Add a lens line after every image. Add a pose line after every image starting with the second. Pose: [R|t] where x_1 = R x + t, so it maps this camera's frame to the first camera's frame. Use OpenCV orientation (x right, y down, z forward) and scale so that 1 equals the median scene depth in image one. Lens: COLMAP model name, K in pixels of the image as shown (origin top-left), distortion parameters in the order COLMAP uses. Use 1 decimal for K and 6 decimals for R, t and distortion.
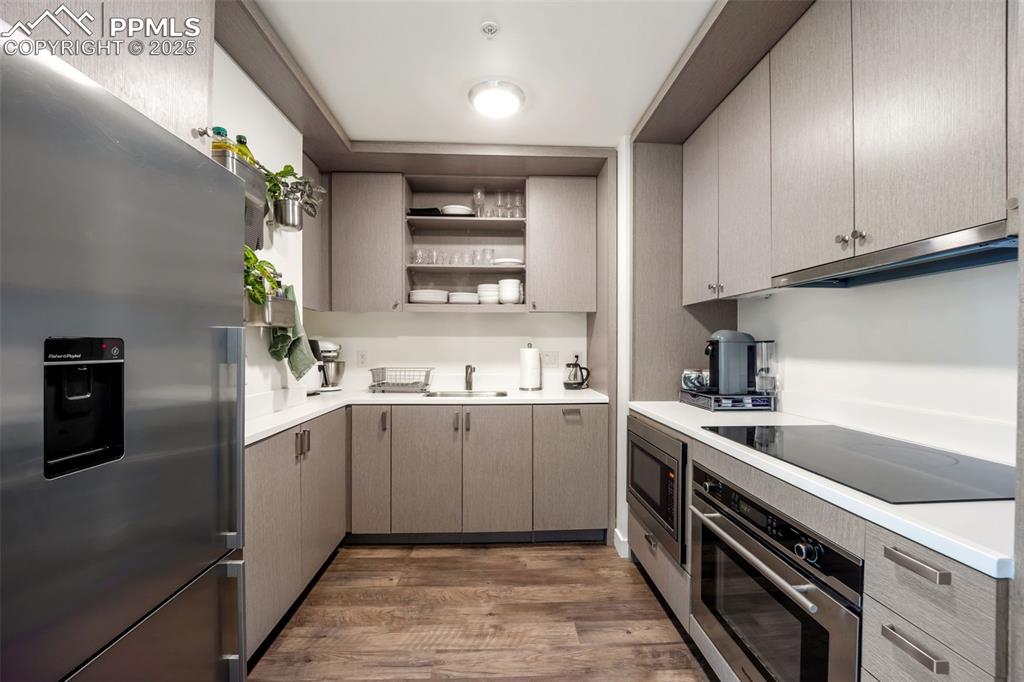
lens RADIAL K [[422.3, 0, 513.1], [0, 422.3, 348.5], [0, 0, 1]] dist [-0.023667, -0.000198]
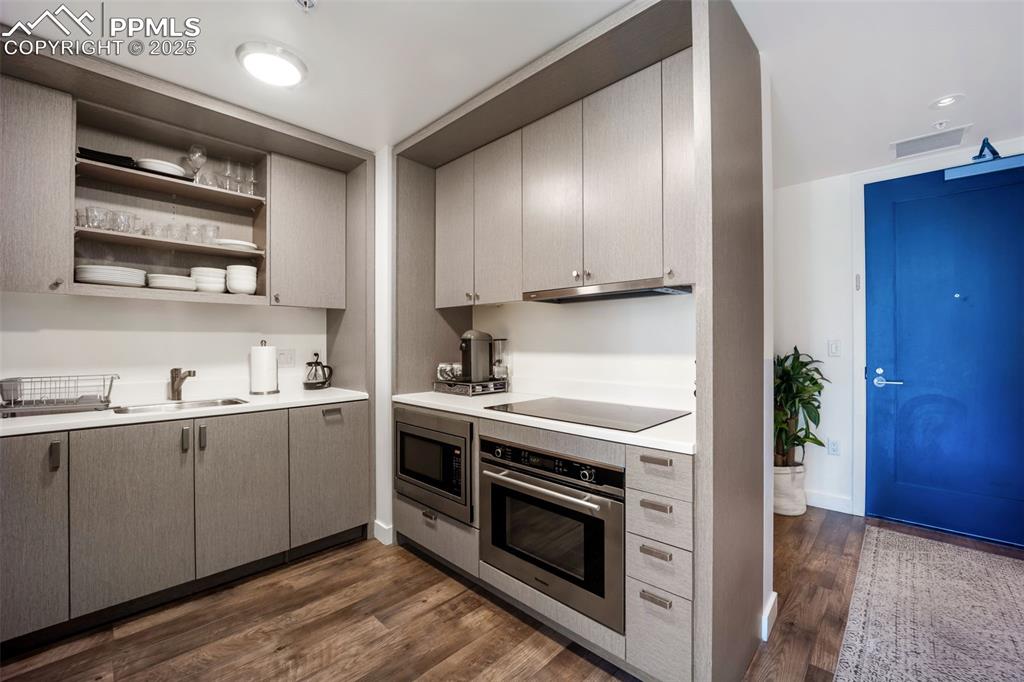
lens RADIAL K [[419.4, 0, 513.0], [0, 419.4, 341.9], [0, 0, 1]] dist [-0.022592, -0.000574]
pose [[0.720028, -0.000155, 0.693945, -0.259093], [0.007280, 0.999947, -0.007330, 0.000457], [-0.693907, 0.010330, 0.719990, 0.027427]]
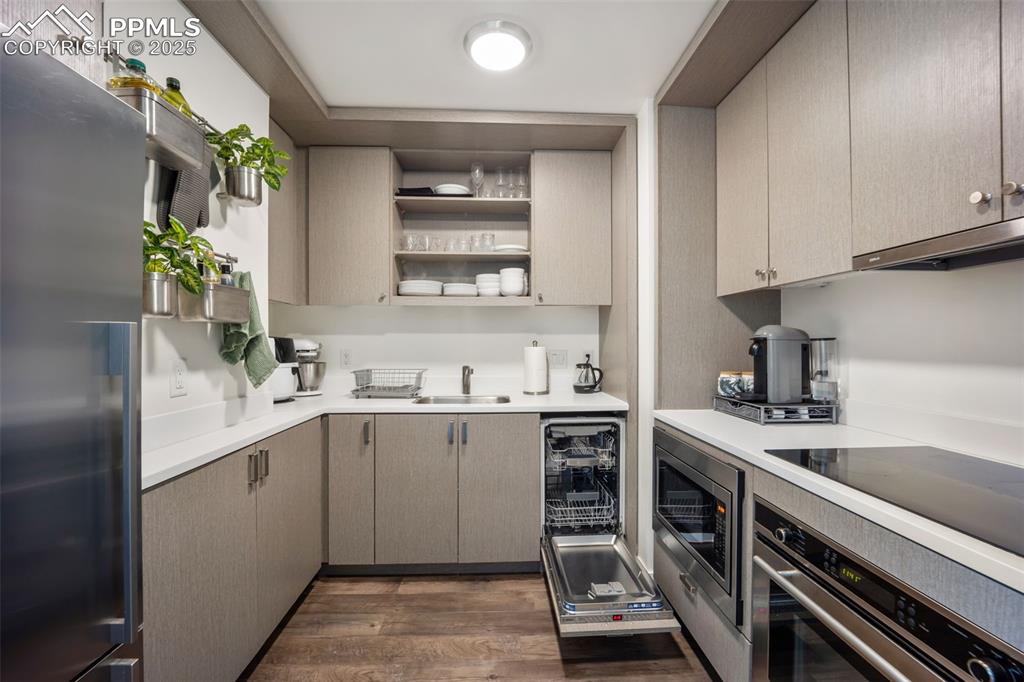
lens RADIAL K [[419.4, 0, 513.0], [0, 419.4, 341.9], [0, 0, 1]] dist [-0.022592, -0.000574]
pose [[0.999997, -0.002275, 0.001327, -0.011034], [0.002284, 0.999978, -0.006250, -0.006783], [-0.001313, 0.006253, 0.999980, 0.170786]]
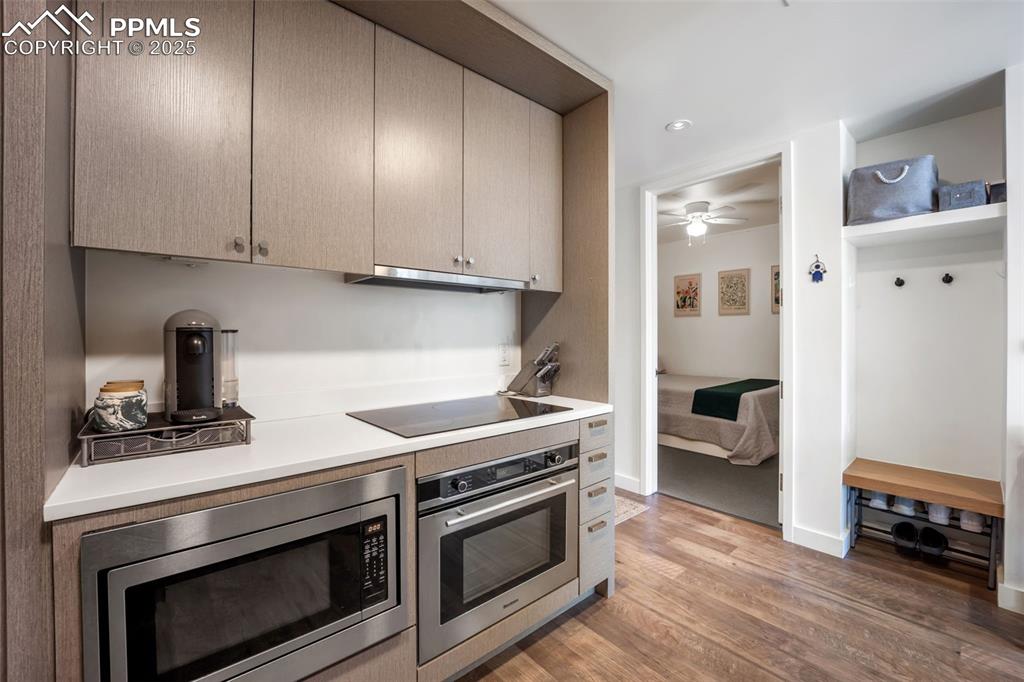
lens RADIAL K [[419.4, 0, 513.0], [0, 419.4, 341.9], [0, 0, 1]] dist [-0.022592, -0.000574]
pose [[-0.627710, -0.005294, 0.778429, -0.222219], [0.009182, 0.999857, 0.014204, -0.003843], [-0.778393, 0.016063, -0.627572, 0.976784]]
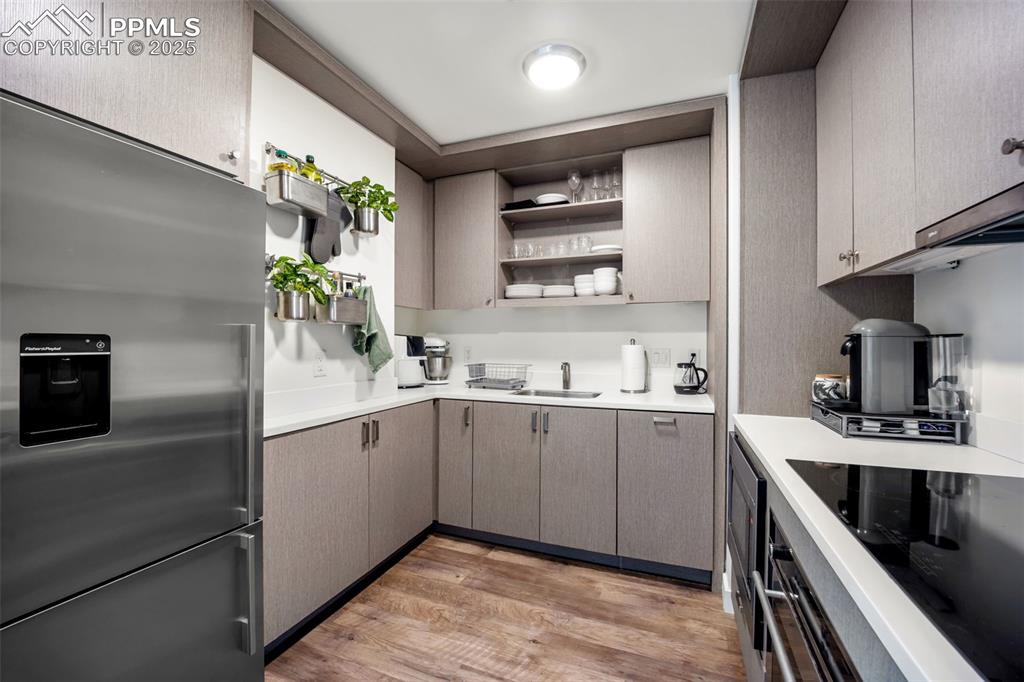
lens RADIAL K [[419.4, 0, 513.0], [0, 419.4, 341.9], [0, 0, 1]] dist [-0.022592, -0.000574]
pose [[0.914627, 0.000841, -0.404297, 0.227402], [-0.003803, 0.999971, -0.006522, 0.000100], [0.404280, 0.007503, 0.914604, 0.142497]]
